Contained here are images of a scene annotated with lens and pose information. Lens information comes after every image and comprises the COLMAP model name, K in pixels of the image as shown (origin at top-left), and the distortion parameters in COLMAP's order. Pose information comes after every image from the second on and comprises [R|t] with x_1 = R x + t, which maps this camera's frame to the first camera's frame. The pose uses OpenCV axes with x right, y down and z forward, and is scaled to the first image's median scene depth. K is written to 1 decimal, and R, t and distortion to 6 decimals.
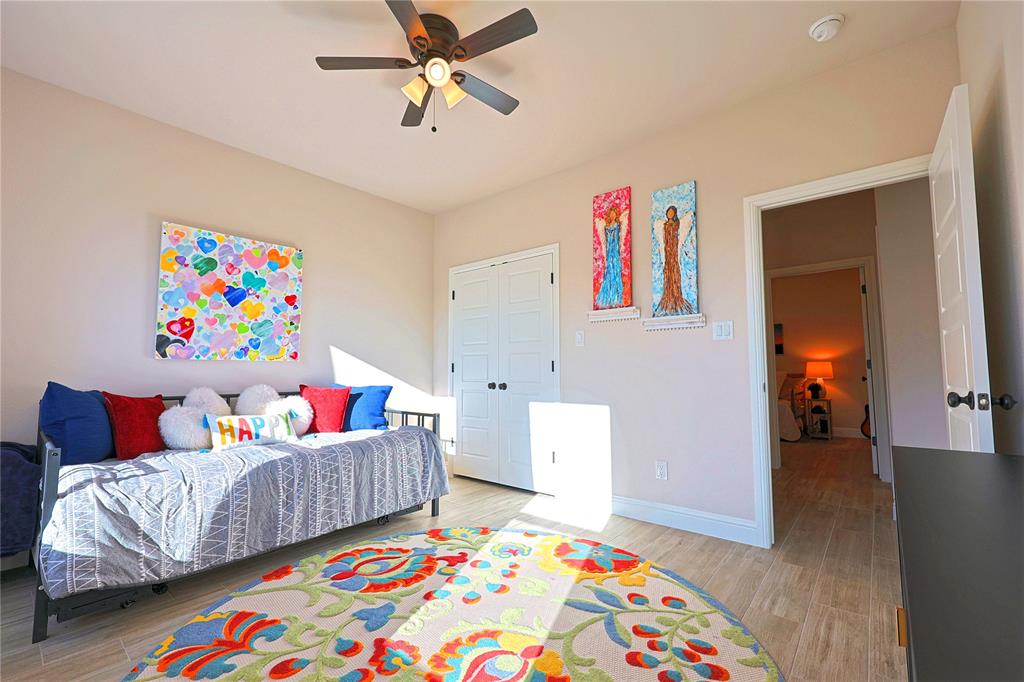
lens RADIAL K [[431.5, 0, 509.6], [0, 431.5, 340.9], [0, 0, 1]] dist [-0.002077, -0.000738]
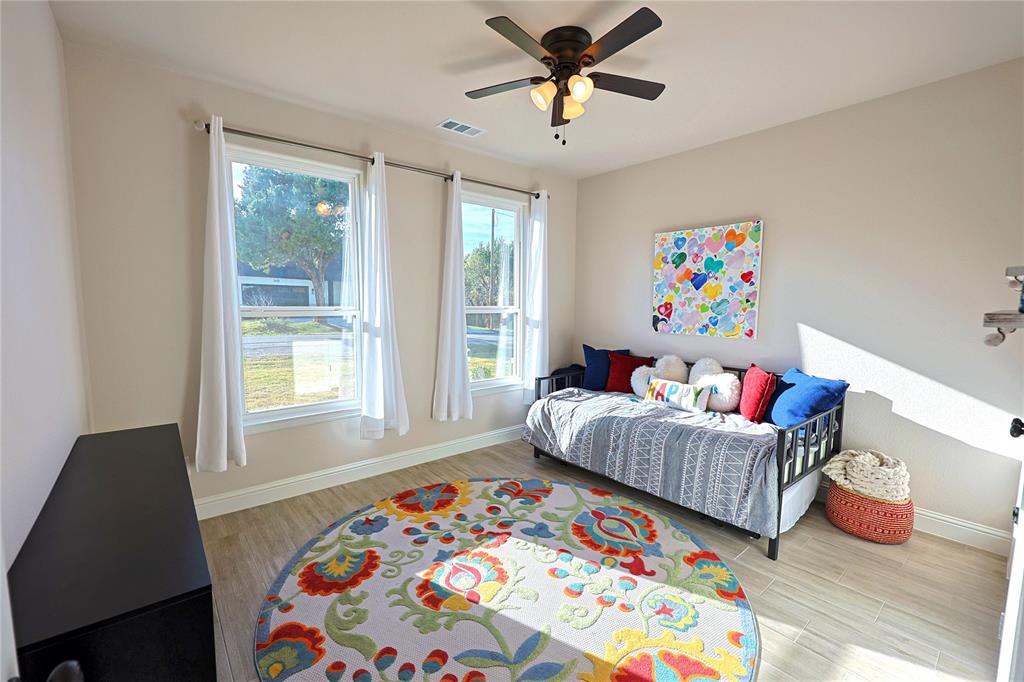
lens RADIAL K [[431.5, 0, 508.0], [0, 431.5, 342.8], [0, 0, 1]] dist [-0.002077, -0.000738]
pose [[-0.170758, 0.096536, -0.980573, 0.668523], [0.060858, 0.994322, 0.087292, -0.075923], [0.983432, -0.044770, -0.175663, 0.743248]]
